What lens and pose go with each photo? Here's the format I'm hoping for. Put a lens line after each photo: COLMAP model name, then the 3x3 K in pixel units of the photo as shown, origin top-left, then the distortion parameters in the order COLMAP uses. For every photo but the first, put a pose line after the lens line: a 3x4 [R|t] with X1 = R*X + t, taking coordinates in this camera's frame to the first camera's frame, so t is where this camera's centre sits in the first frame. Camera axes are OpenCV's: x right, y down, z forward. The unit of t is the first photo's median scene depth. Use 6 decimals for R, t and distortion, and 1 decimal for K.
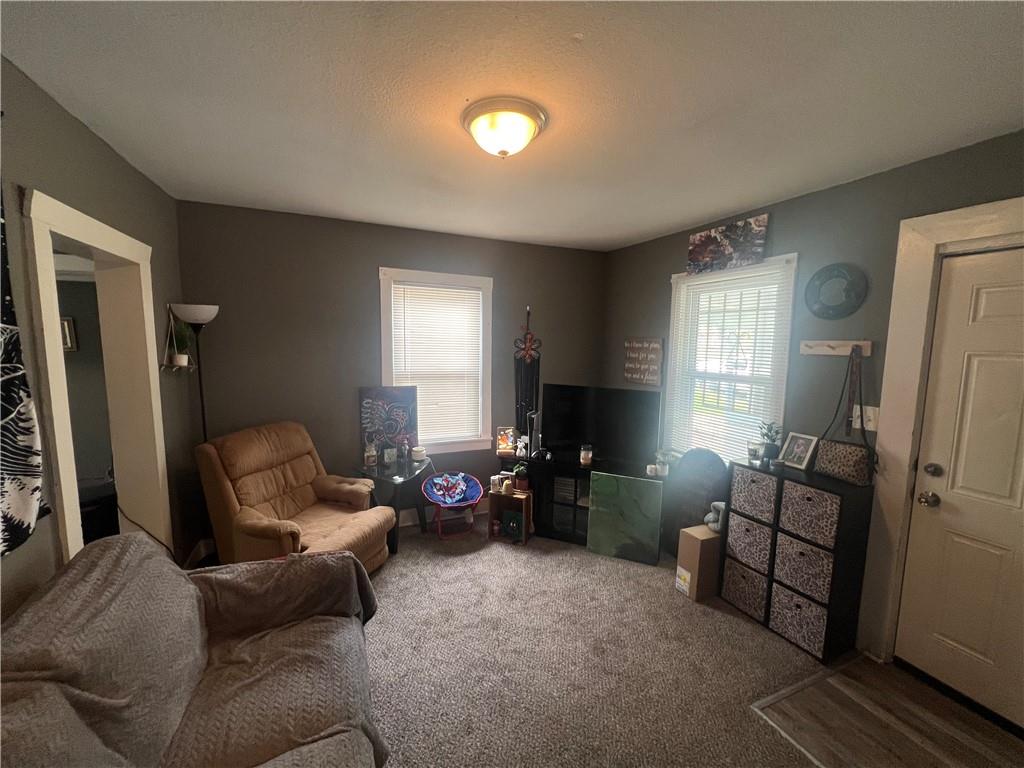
lens RADIAL K [[410.4, 0, 512.1], [0, 410.4, 385.2], [0, 0, 1]] dist [0.001165, 0.000165]
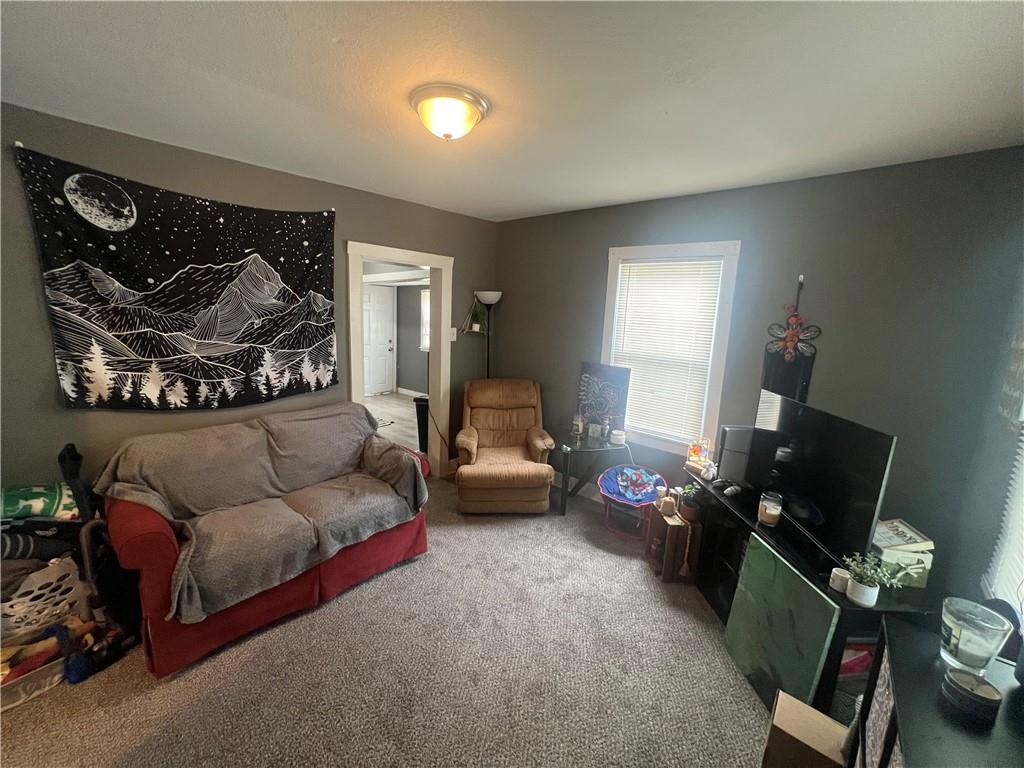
lens RADIAL K [[410.4, 0, 509.3], [0, 410.4, 386.6], [0, 0, 1]] dist [0.001165, 0.000165]
pose [[0.411887, 0.164878, -0.896194, 0.547249], [-0.141253, 0.983159, 0.115958, -0.030155], [0.900220, 0.078828, 0.428240, 0.359643]]
